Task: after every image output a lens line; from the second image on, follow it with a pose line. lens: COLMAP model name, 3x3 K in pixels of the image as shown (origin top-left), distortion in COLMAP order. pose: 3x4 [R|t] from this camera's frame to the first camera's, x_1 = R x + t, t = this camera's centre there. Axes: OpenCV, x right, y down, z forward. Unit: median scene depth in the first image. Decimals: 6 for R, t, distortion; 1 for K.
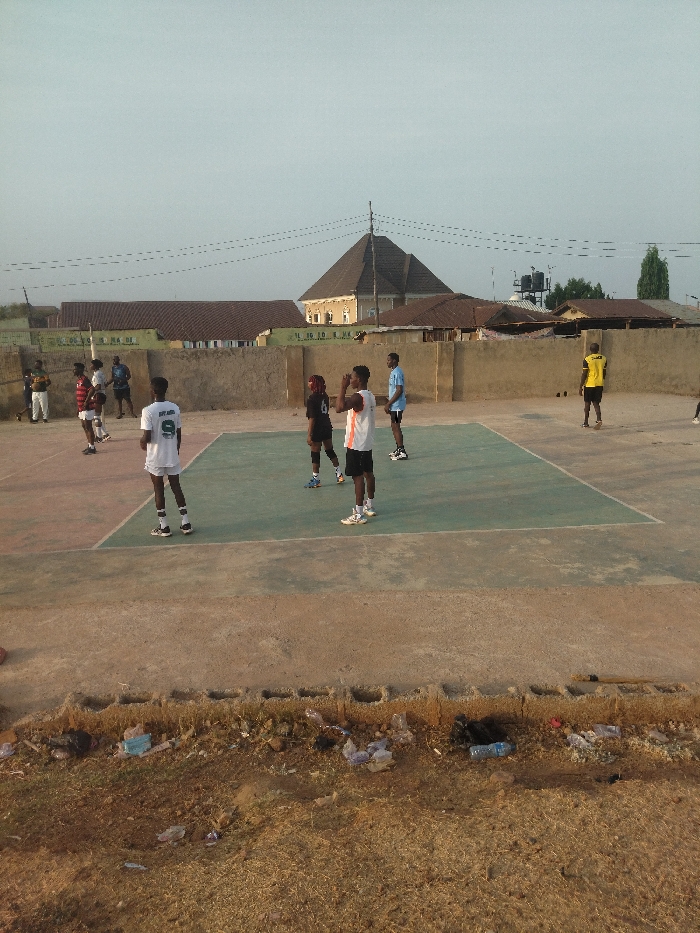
lens RADIAL K [[721.4, 0, 355.3], [0, 721.4, 468.8], [0, 0, 1]] dist [0.053664, -0.055323]
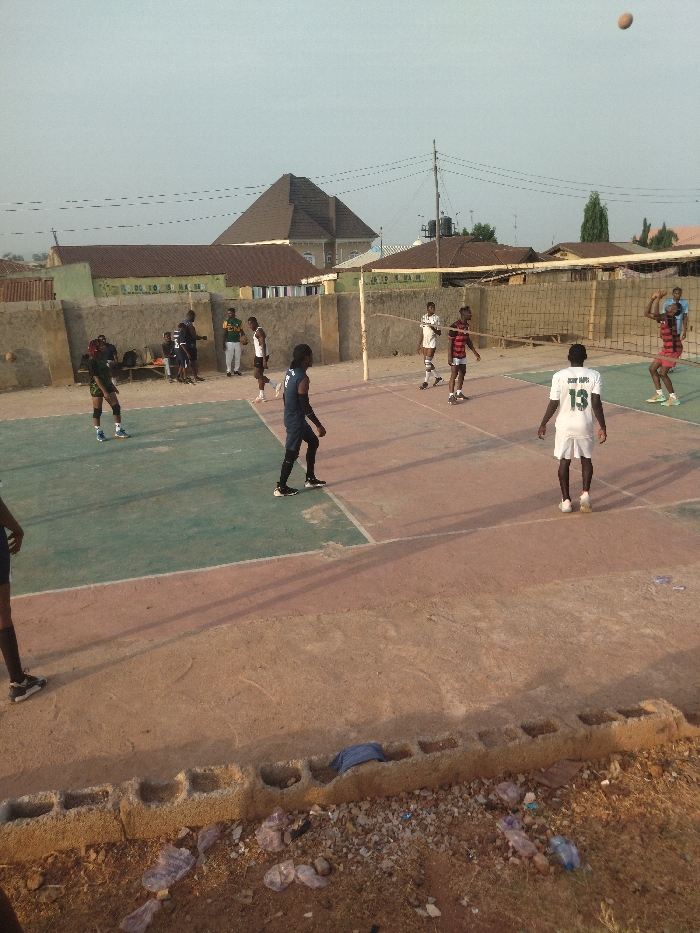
lens RADIAL K [[721.4, 0, 351.7], [0, 721.4, 463.9], [0, 0, 1]] dist [0.053664, -0.055323]
pose [[0.967138, -0.074686, 0.243034, -1.760456], [0.059473, 0.995818, 0.069351, -0.024254], [-0.247197, -0.052618, 0.967535, 0.219868]]
